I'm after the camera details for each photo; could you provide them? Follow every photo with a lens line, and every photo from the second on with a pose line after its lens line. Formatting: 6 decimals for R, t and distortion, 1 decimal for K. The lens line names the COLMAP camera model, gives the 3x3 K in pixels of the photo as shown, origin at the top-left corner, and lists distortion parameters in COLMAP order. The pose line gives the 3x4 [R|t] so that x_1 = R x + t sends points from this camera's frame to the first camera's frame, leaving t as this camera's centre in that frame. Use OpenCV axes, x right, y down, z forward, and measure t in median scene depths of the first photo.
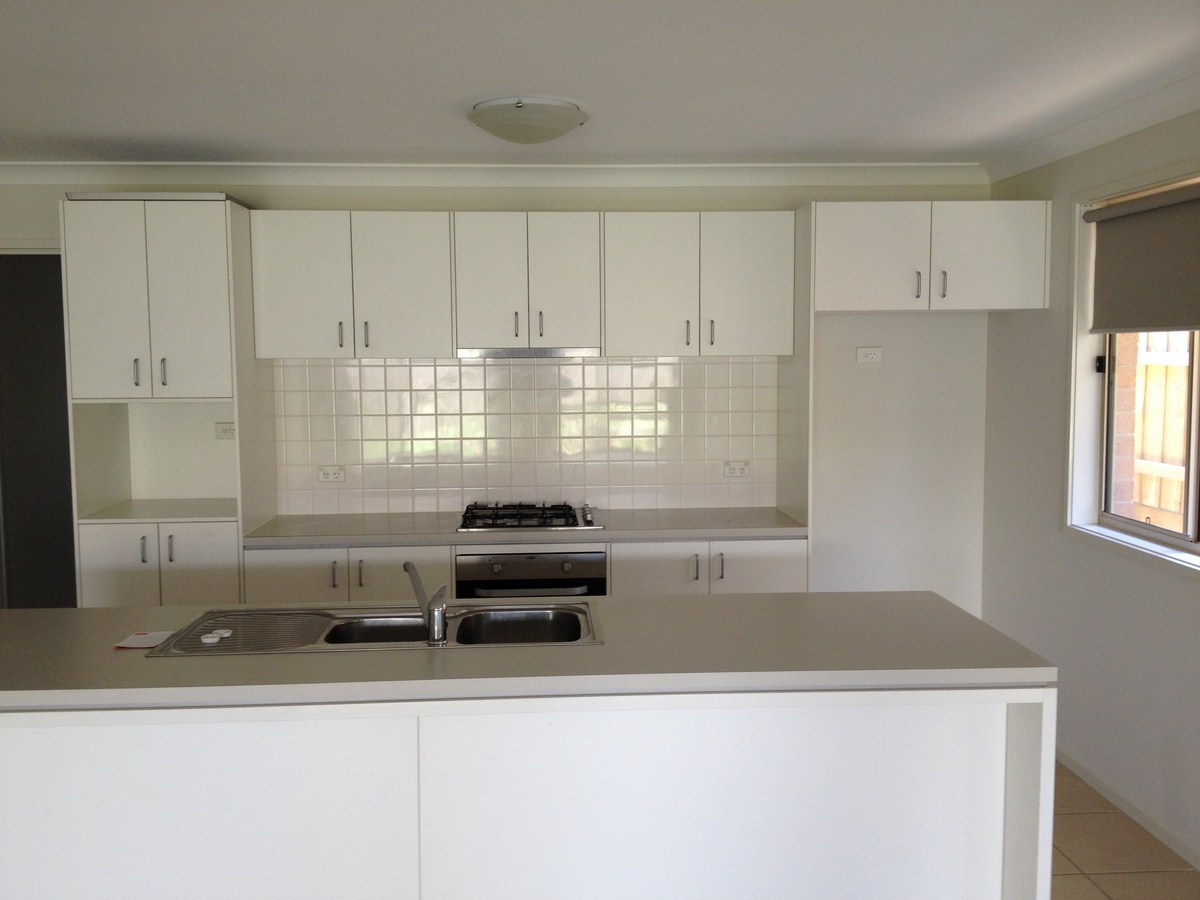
lens RADIAL K [[1146.1, 0, 629.6], [0, 1146.1, 450.2], [0, 0, 1]] dist [0.004535, 0.004192]
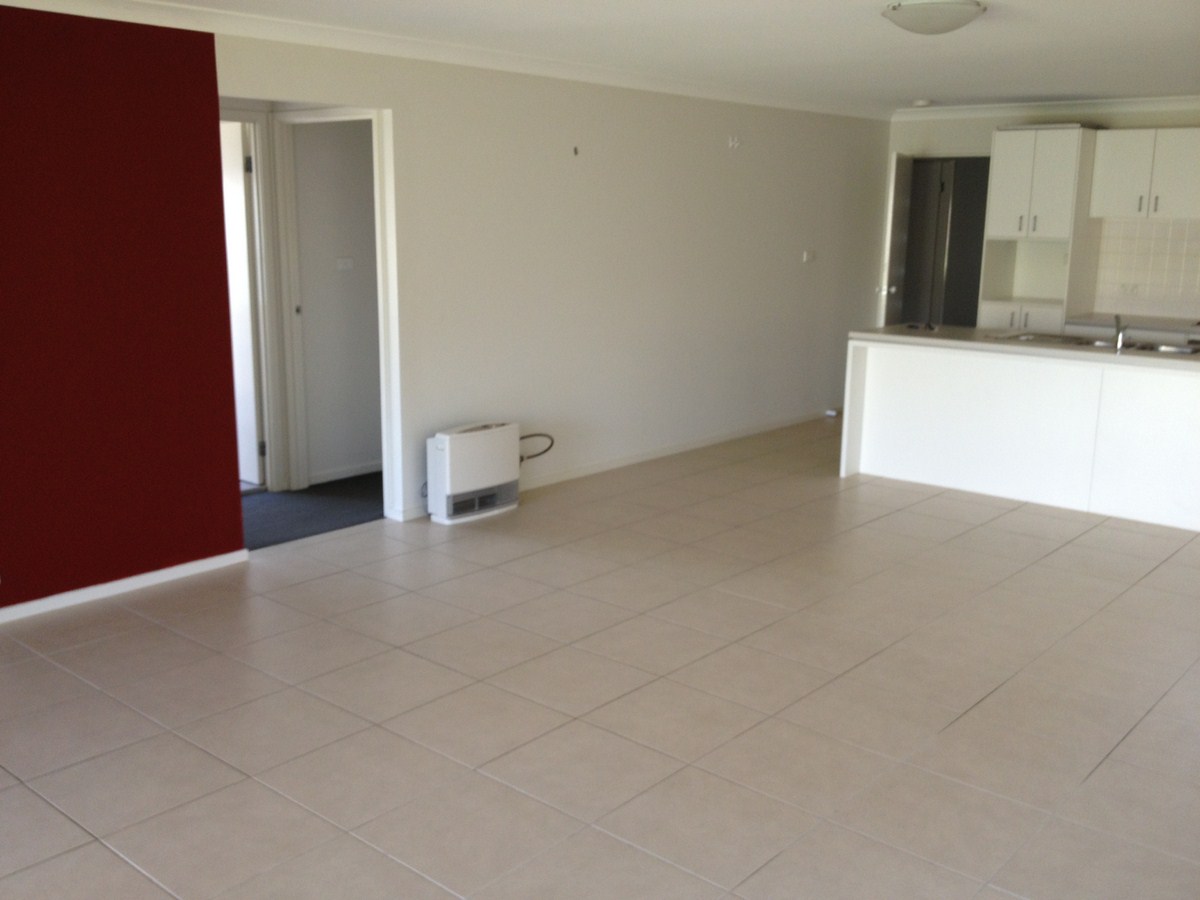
lens RADIAL K [[1146.1, 0, 629.6], [0, 1146.1, 450.2], [0, 0, 1]] dist [0.004535, 0.004192]
pose [[0.715609, 0.160210, -0.679879, 0.428184], [-0.078391, 0.985612, 0.149744, 0.064212], [0.694088, -0.053862, 0.717872, -0.775561]]
